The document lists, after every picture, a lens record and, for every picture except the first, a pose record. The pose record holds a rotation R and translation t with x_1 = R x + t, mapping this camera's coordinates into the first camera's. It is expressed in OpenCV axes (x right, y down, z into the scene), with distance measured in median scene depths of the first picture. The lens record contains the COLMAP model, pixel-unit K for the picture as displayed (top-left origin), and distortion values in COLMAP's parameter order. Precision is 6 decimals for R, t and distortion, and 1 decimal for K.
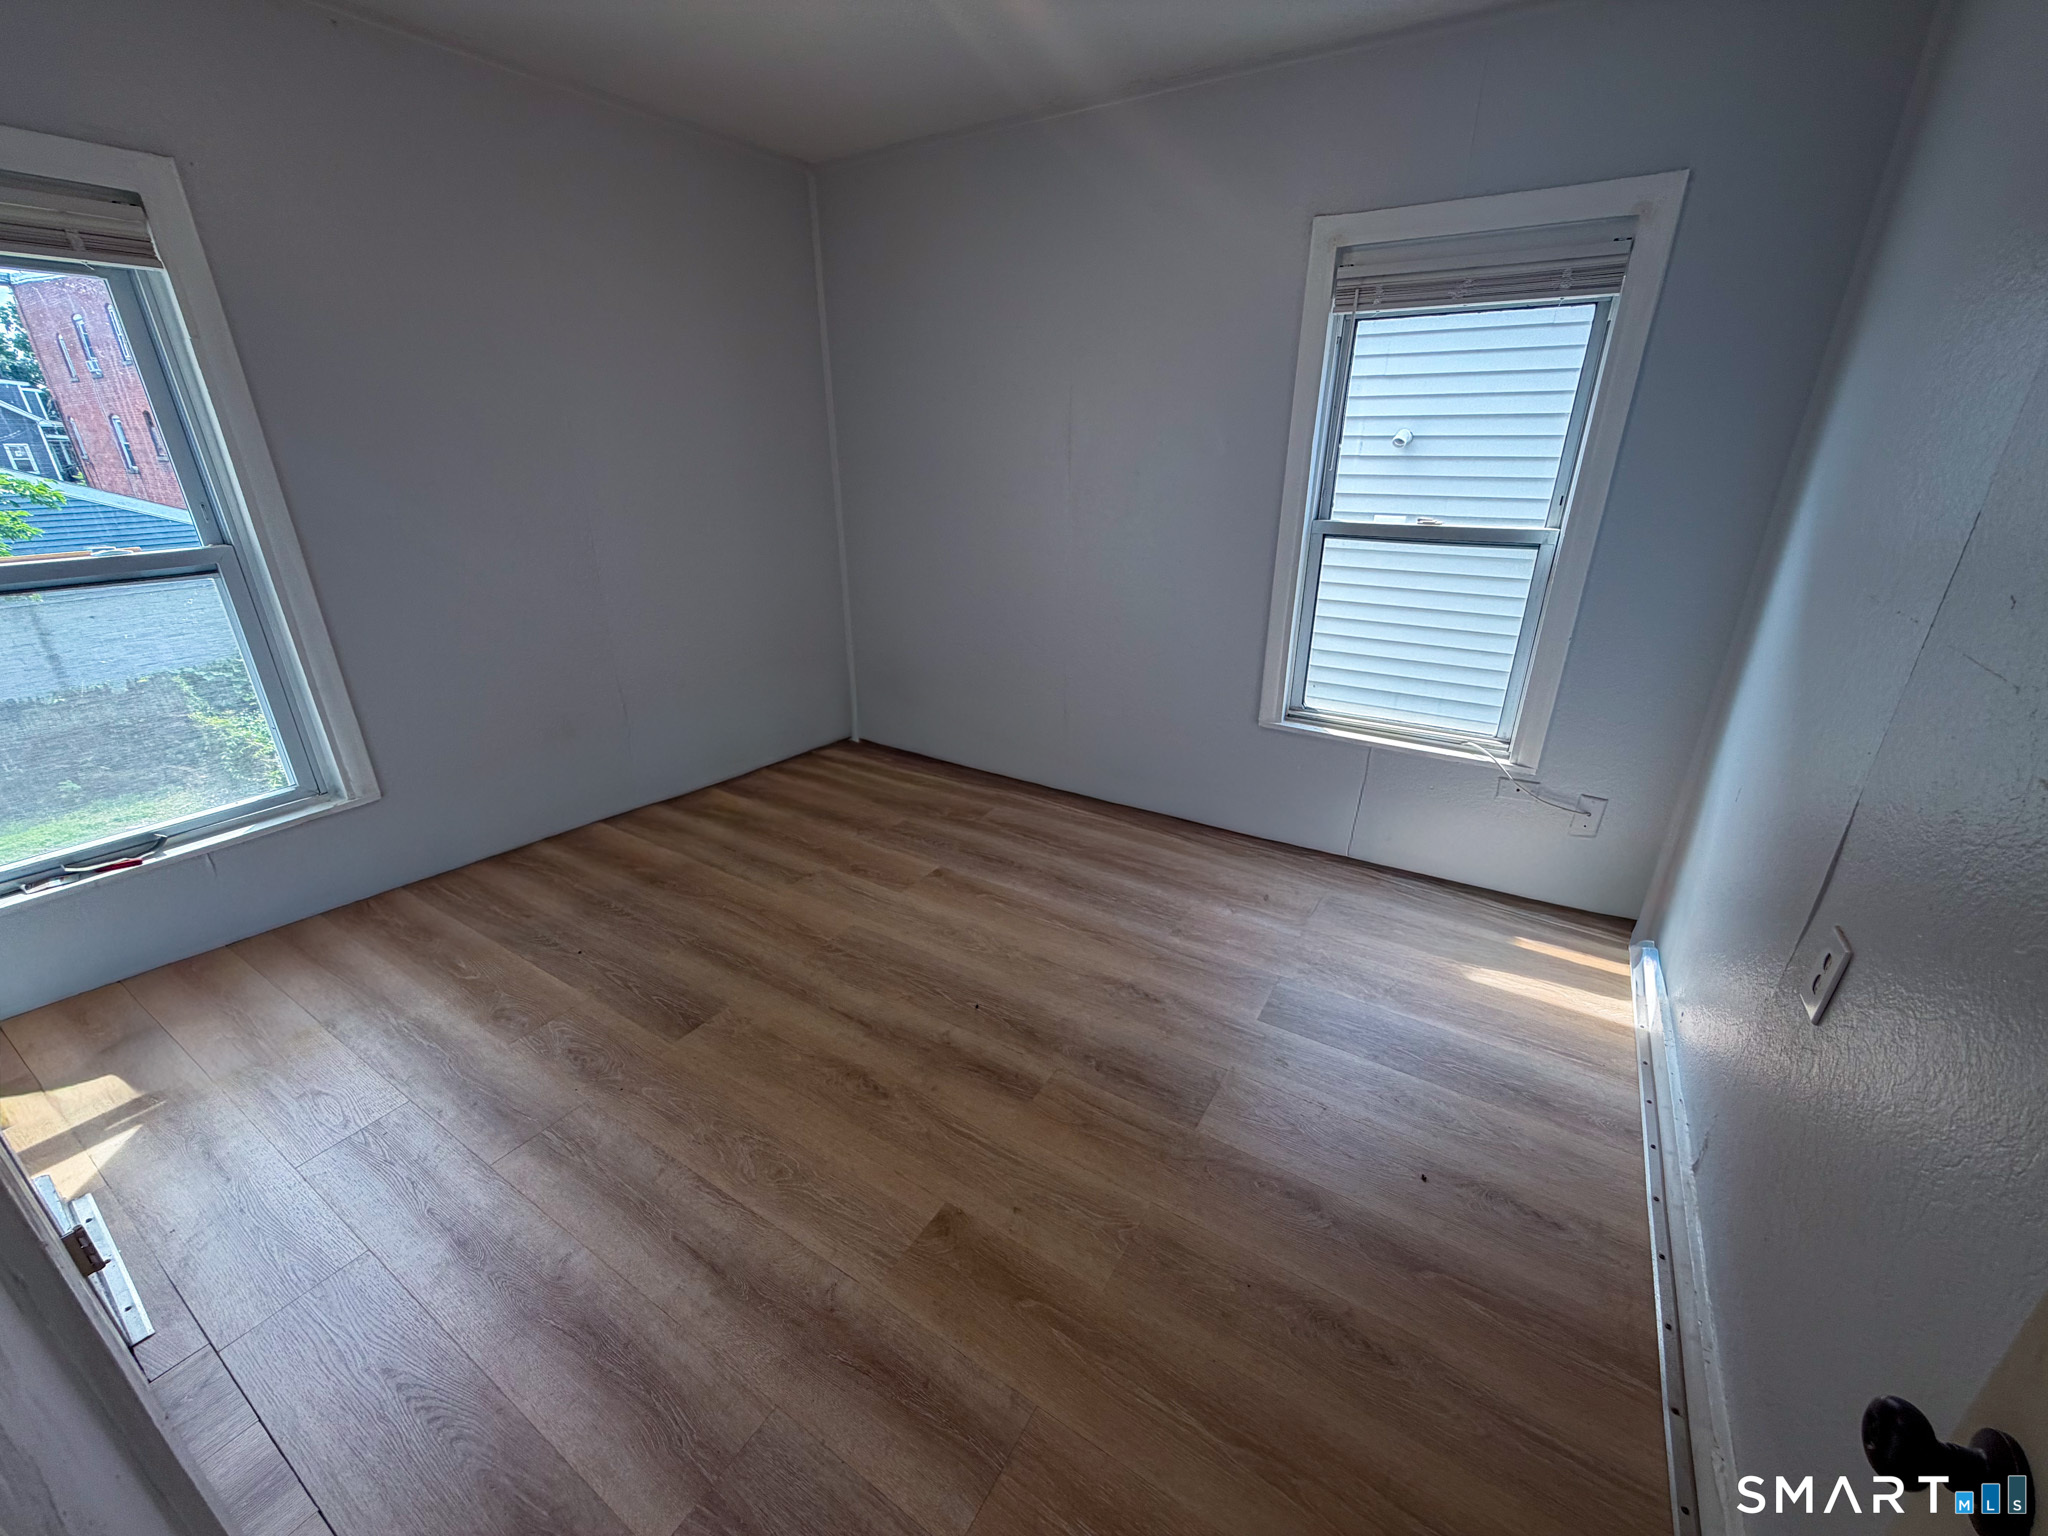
lens RADIAL K [[824.9, 0, 1025.0], [0, 824.9, 769.6], [0, 0, 1]] dist [0.002252, 0.000045]
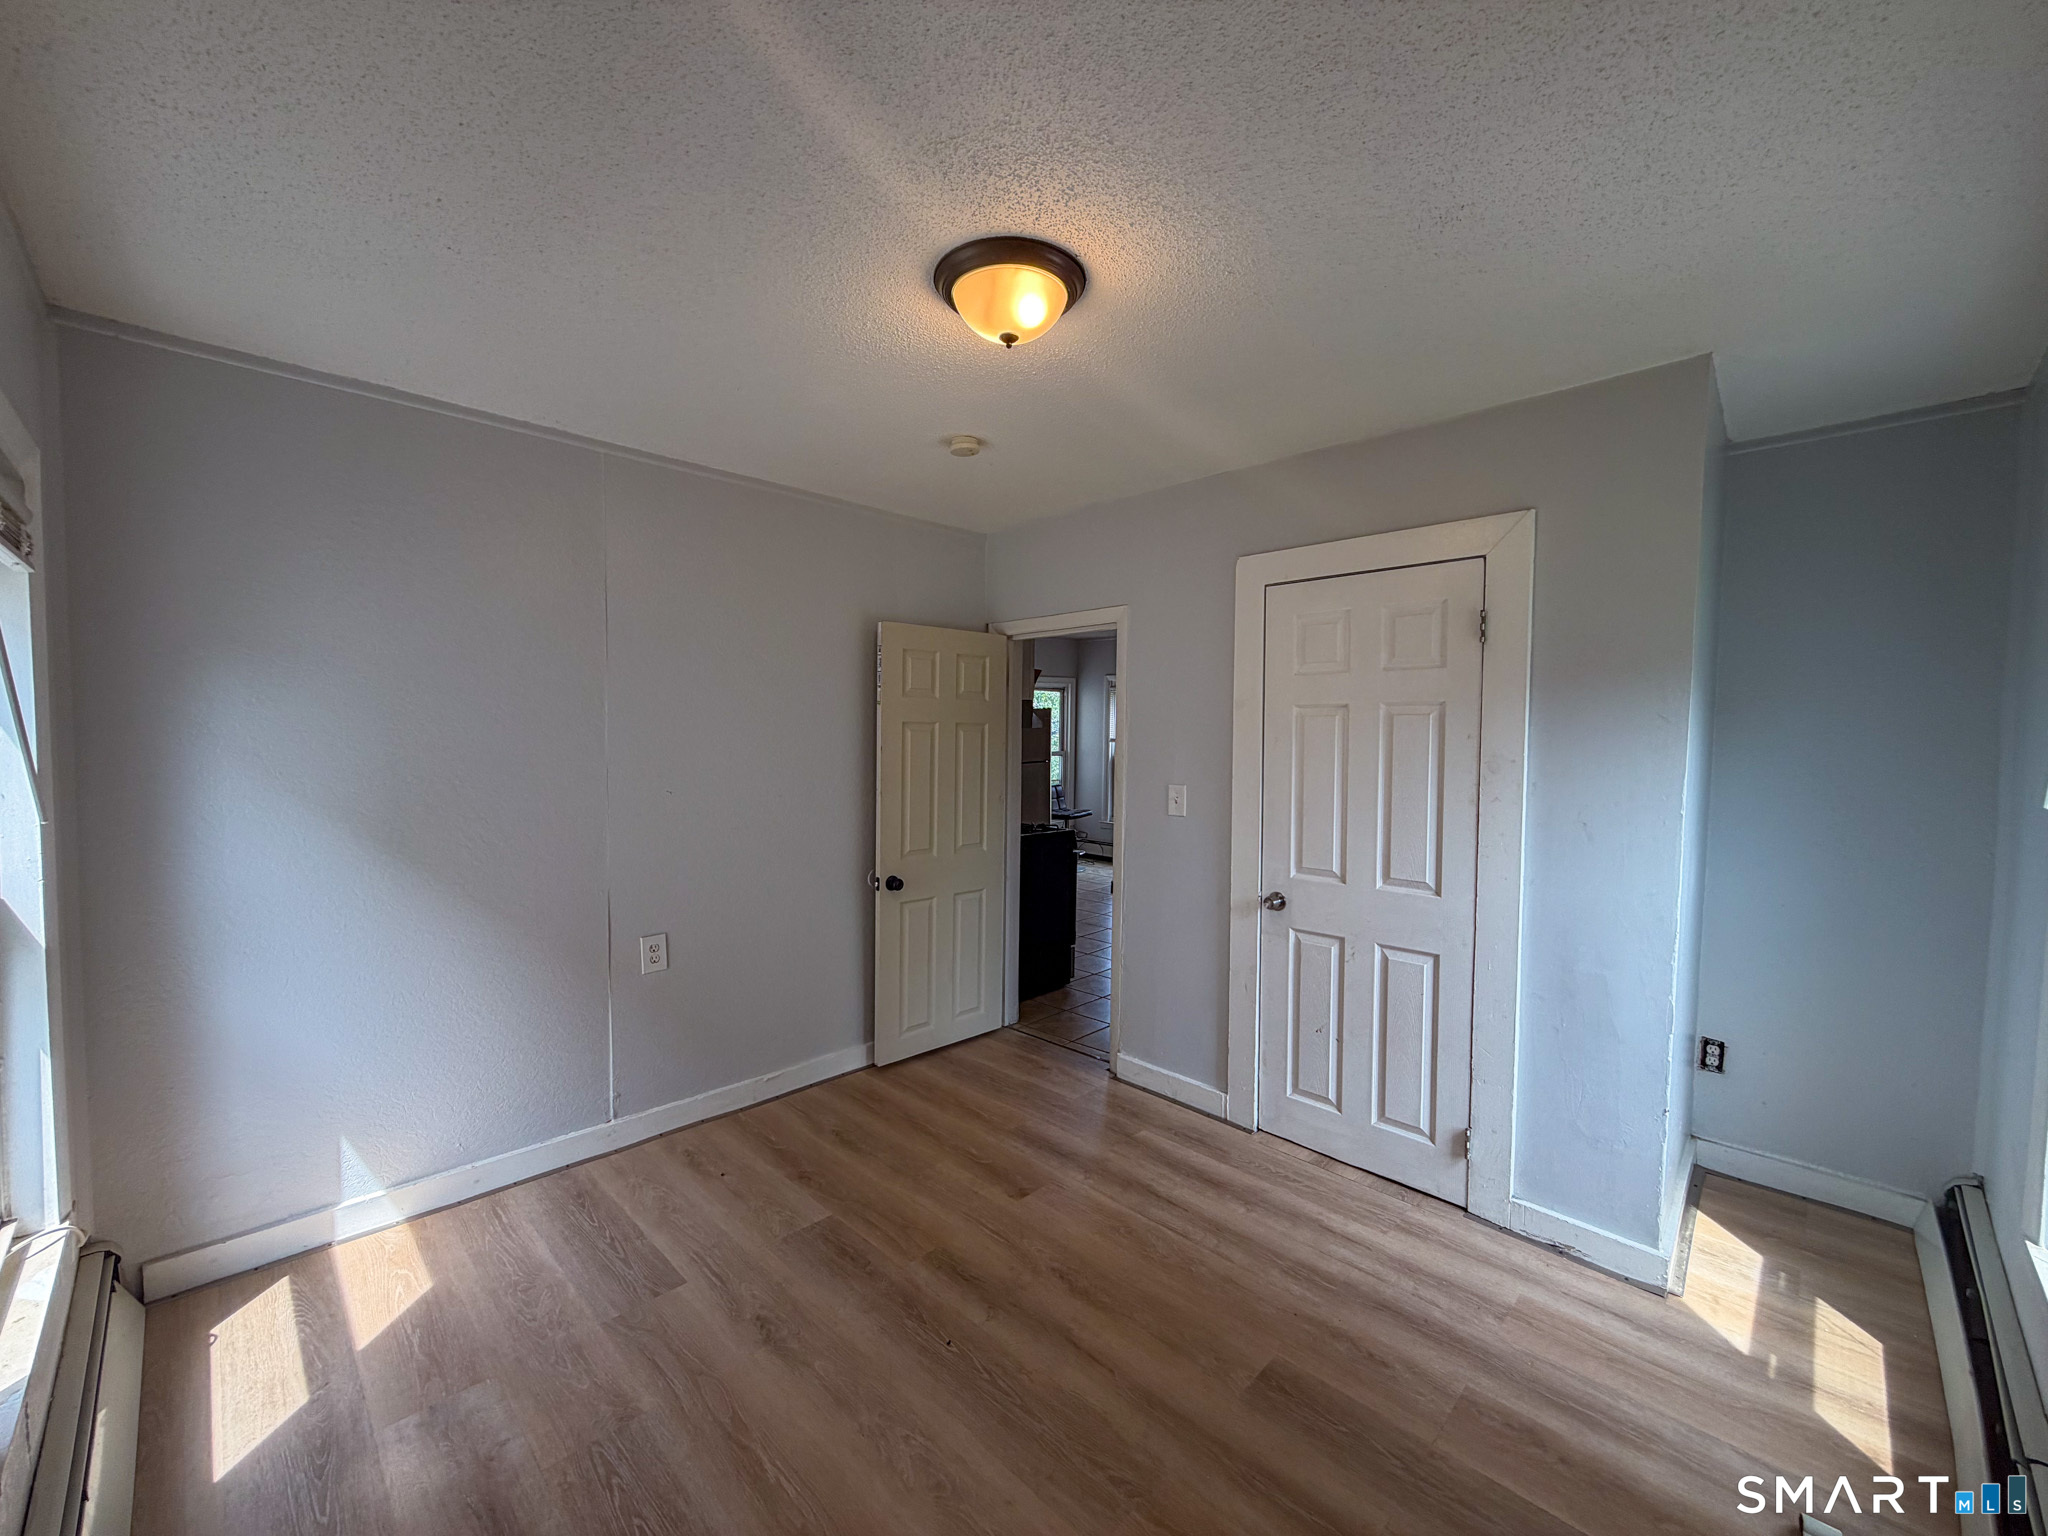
lens RADIAL K [[824.9, 0, 1023.4], [0, 824.9, 764.6], [0, 0, 1]] dist [0.002252, 0.000045]
pose [[-0.975907, -0.014464, 0.217708, -0.355622], [0.076557, 0.911663, 0.403746, -0.702590], [-0.204317, 0.410685, -0.888590, 1.680129]]
